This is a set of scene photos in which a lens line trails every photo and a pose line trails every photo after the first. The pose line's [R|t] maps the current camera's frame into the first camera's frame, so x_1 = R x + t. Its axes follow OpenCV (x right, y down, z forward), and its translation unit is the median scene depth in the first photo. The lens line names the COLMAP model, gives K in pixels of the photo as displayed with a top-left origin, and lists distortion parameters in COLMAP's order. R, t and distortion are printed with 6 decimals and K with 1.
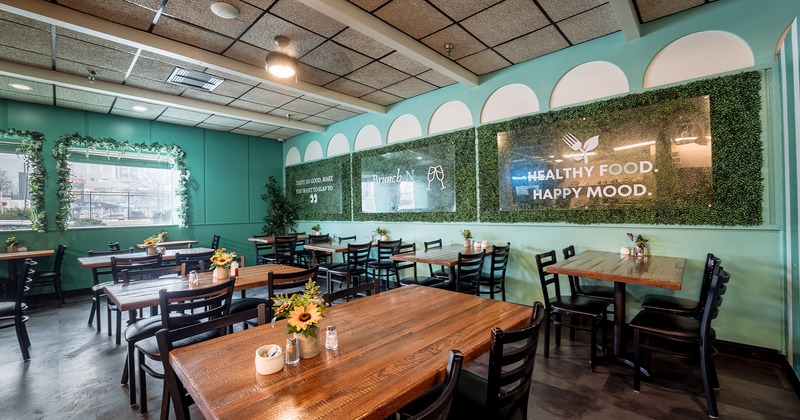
lens RADIAL K [[324.4, 0, 400.1], [0, 324.4, 207.2], [0, 0, 1]] dist [-0.020518, -0.000804]
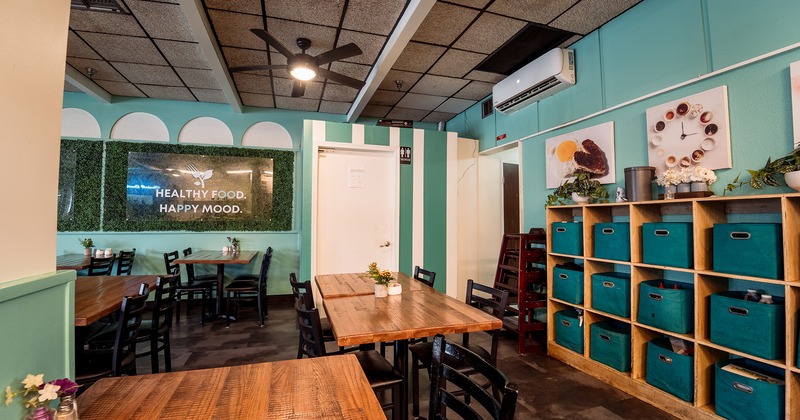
lens RADIAL K [[344.5, 0, 397.9], [0, 344.5, 205.3], [0, 0, 1]] dist [-0.046296, -0.000351]
pose [[0.493924, 0.055606, 0.867725, -0.239111], [-0.021680, 0.998430, -0.051641, -0.003064], [-0.869235, 0.006694, 0.494354, -0.398729]]
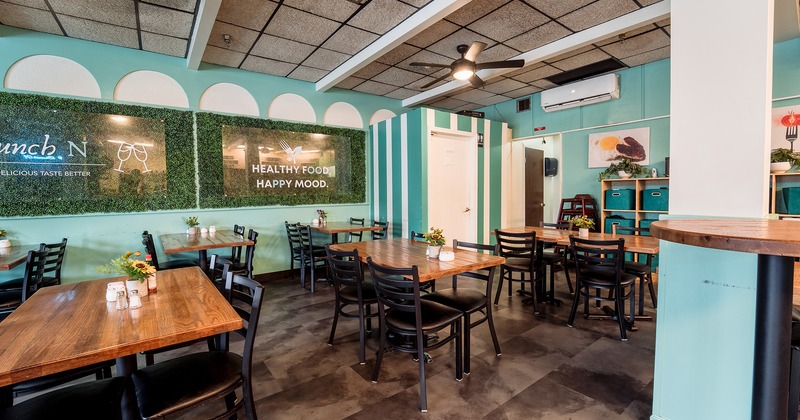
lens RADIAL K [[324.4, 0, 397.4], [0, 324.4, 207.1], [0, 0, 1]] dist [-0.020518, -0.000804]
pose [[0.186460, -0.030217, 0.981998, -0.668849], [0.001279, 0.999534, 0.030514, 0.013325], [-0.982462, -0.004434, 0.186412, 0.232901]]
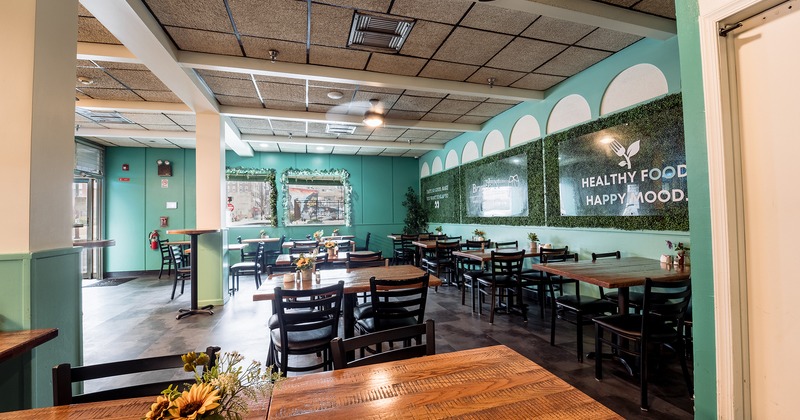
lens RADIAL K [[324.4, 0, 401.7], [0, 324.4, 207.4], [0, 0, 1]] dist [-0.020518, -0.000804]
pose [[0.858736, -0.009092, -0.512337, 0.413953], [0.005299, 0.999947, -0.008865, -0.010776], [0.512390, 0.004898, 0.858739, -0.179621]]
